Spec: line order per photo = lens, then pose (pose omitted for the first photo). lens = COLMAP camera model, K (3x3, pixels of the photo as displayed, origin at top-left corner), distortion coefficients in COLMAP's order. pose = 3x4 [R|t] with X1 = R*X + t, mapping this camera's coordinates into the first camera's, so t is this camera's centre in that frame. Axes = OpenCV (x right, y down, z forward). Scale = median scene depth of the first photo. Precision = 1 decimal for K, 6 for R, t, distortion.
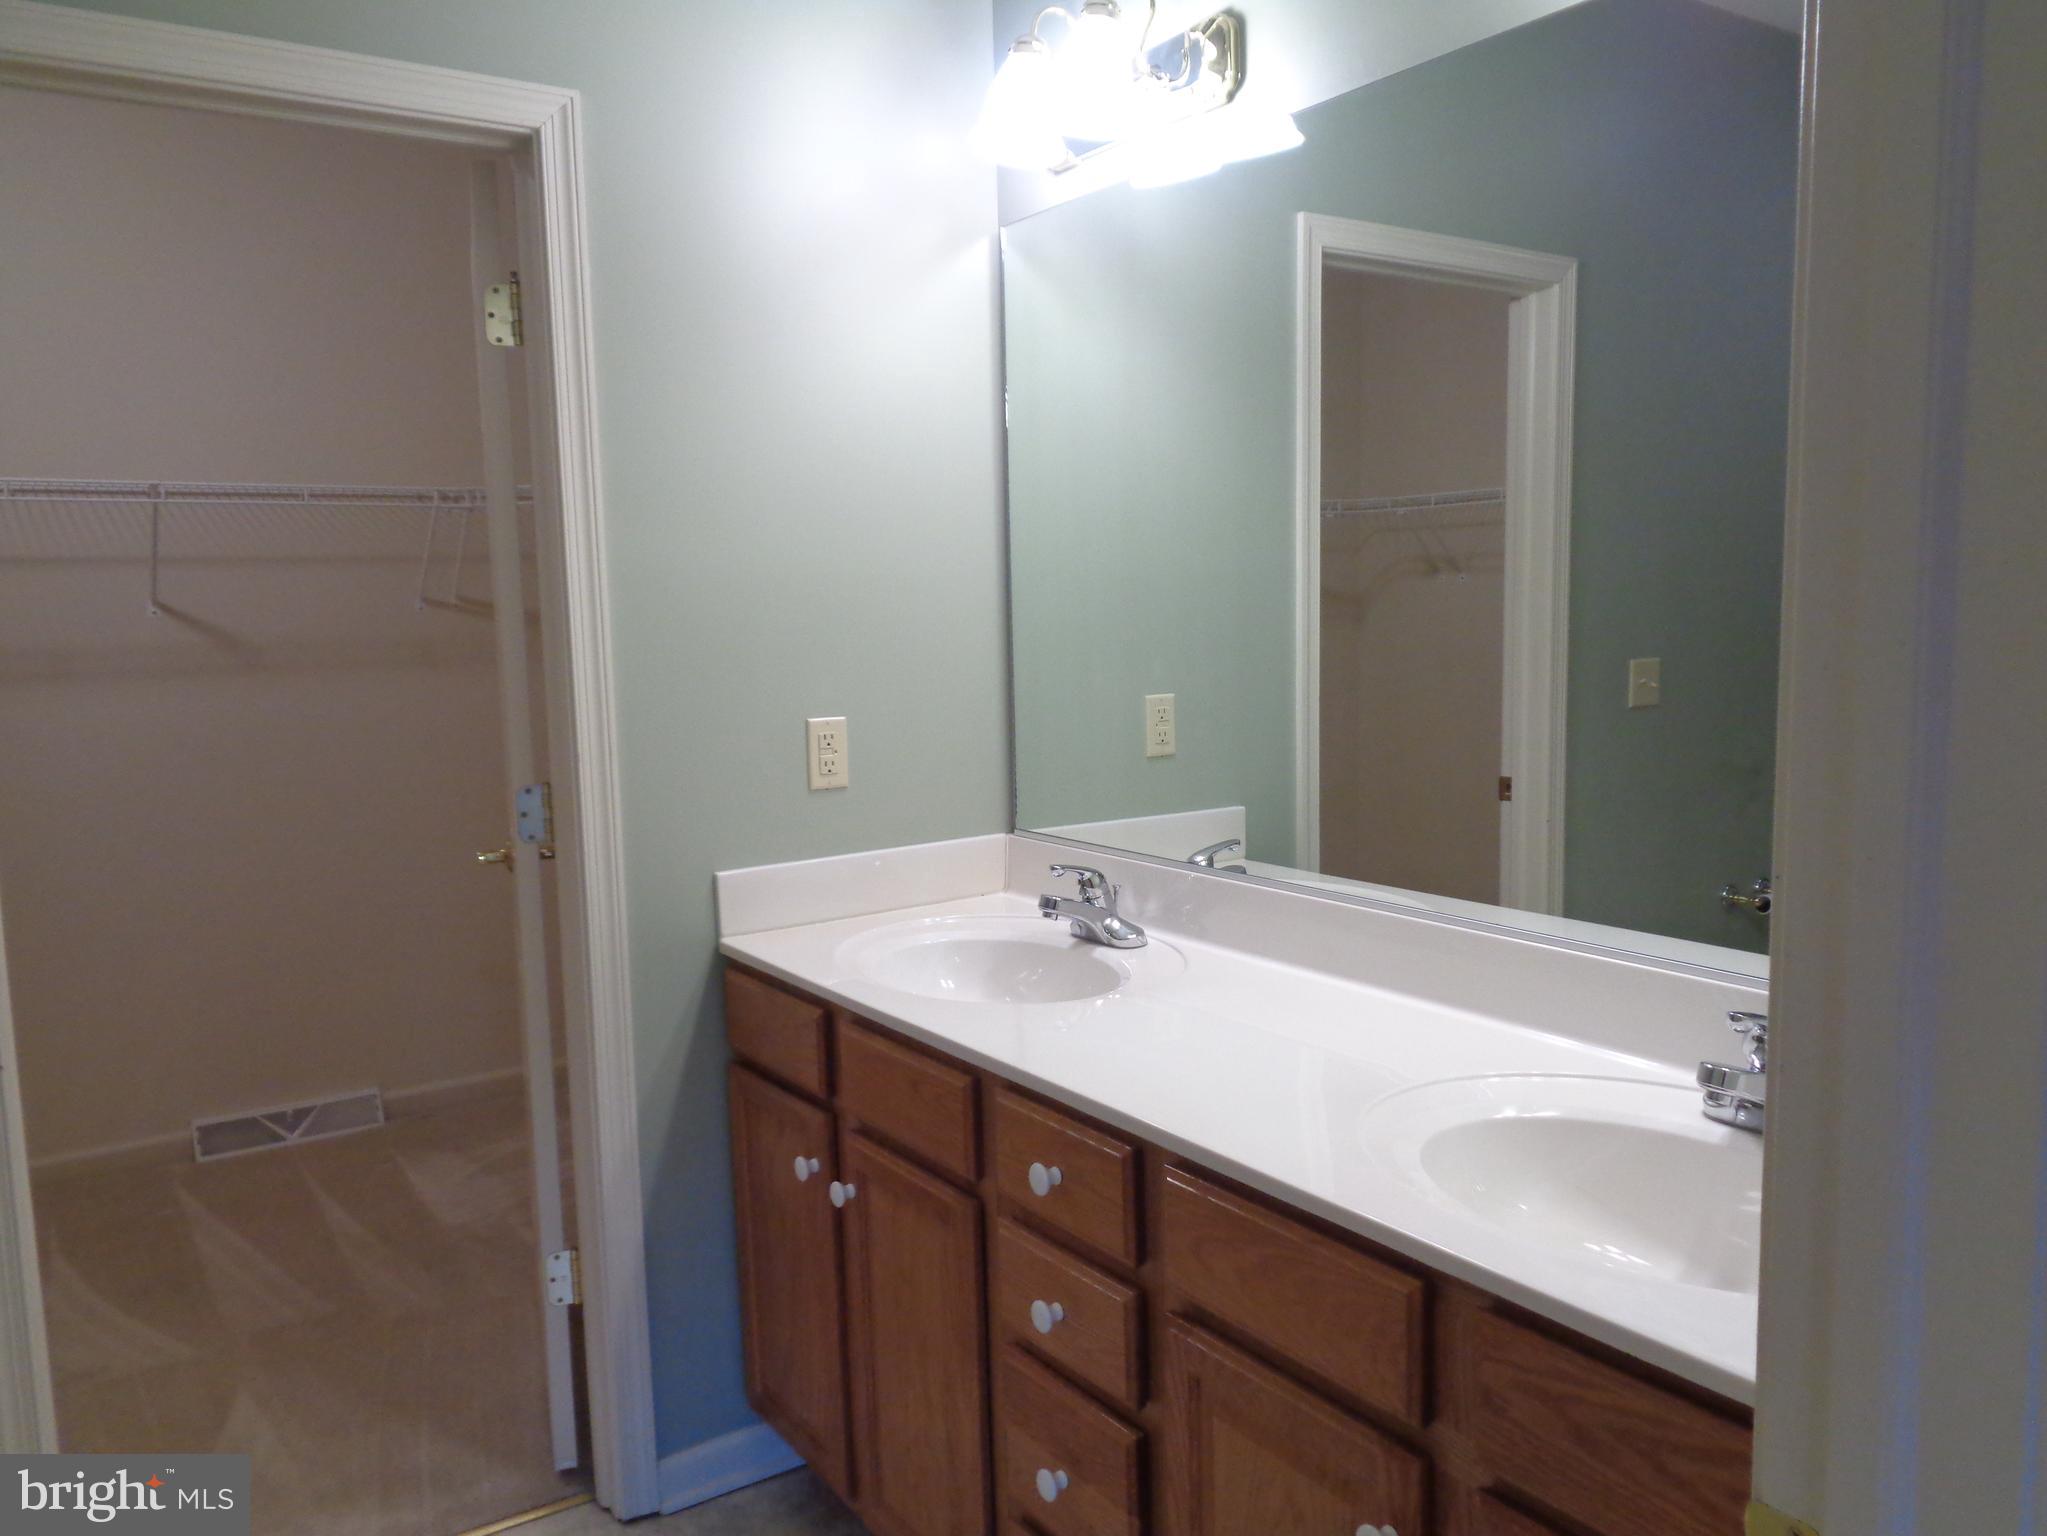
lens RADIAL K [[1530.8, 0, 1026.4], [0, 1530.8, 771.7], [0, 0, 1]] dist [0.000676, 0.010355]
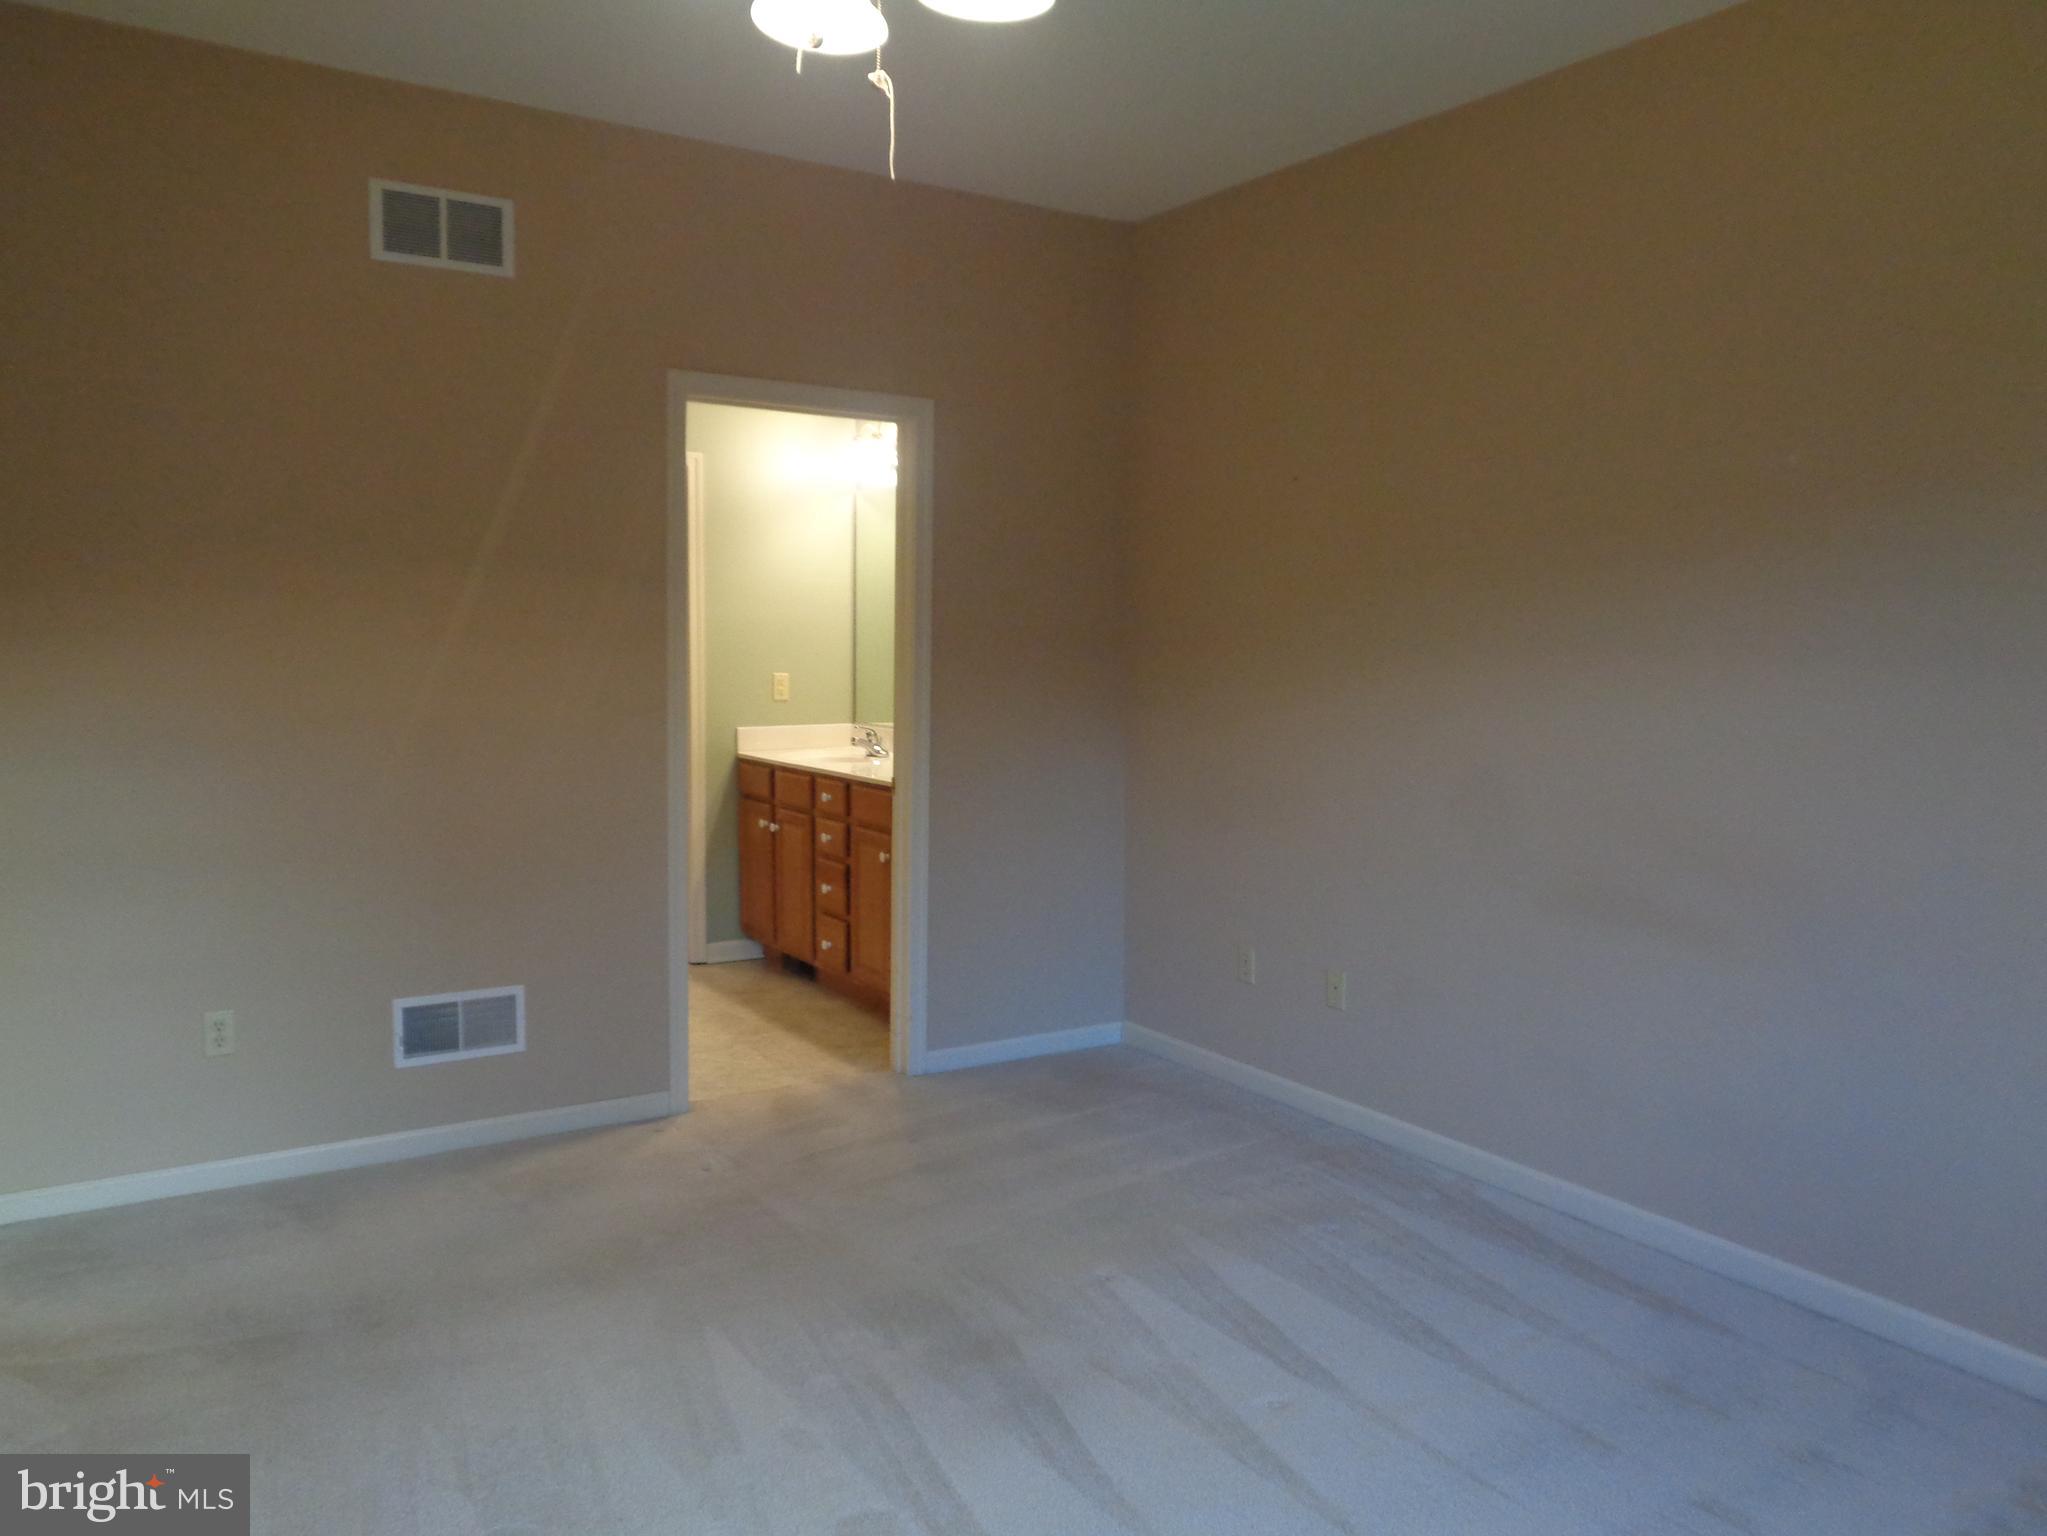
lens RADIAL K [[1530.8, 0, 1020.5], [0, 1530.8, 767.0], [0, 0, 1]] dist [0.000676, 0.010355]
pose [[0.999045, 0.037045, -0.023149, 0.386566], [-0.037361, 0.999212, -0.013401, 0.161200], [0.022634, 0.014253, 0.999642, -1.804482]]
